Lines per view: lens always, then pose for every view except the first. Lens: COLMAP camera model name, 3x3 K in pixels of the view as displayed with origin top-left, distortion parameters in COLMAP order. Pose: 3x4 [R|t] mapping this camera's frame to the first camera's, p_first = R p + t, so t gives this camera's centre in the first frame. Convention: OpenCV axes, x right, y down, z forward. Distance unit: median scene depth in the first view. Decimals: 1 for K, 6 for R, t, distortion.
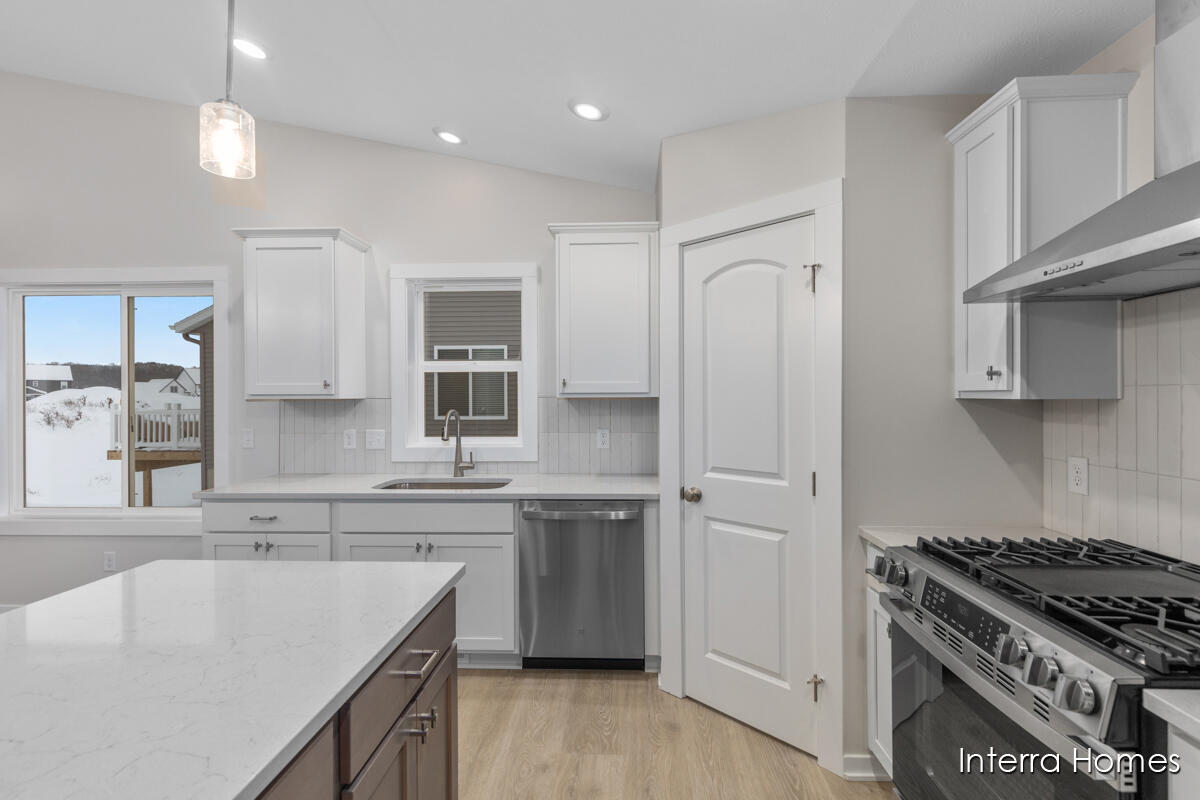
lens RADIAL K [[542.3, 0, 604.0], [0, 542.3, 394.2], [0, 0, 1]] dist [0.009366, -0.001314]
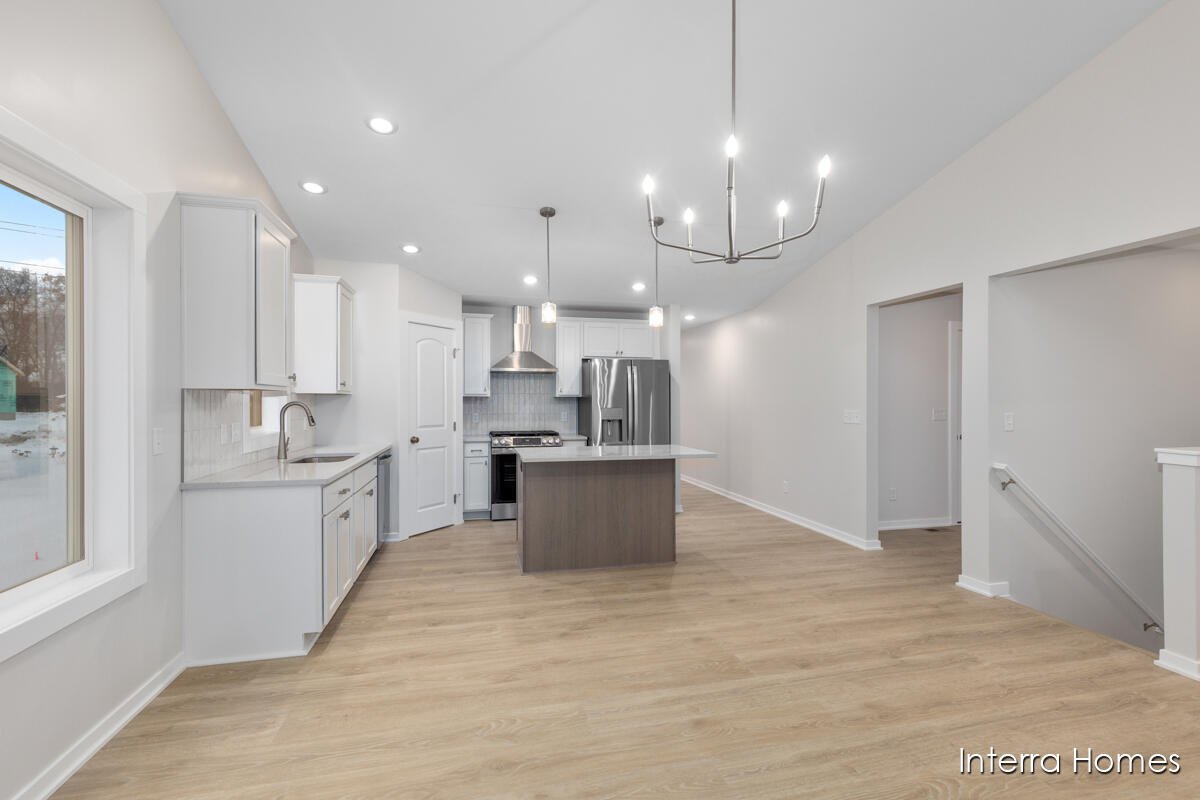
lens RADIAL K [[542.3, 0, 614.7], [0, 542.3, 402.4], [0, 0, 1]] dist [0.009366, -0.001314]
pose [[-0.297053, 0.003705, 0.954854, -1.955218], [-0.002068, 0.999988, -0.004523, 0.040727], [-0.954859, -0.003318, -0.297042, 0.806815]]
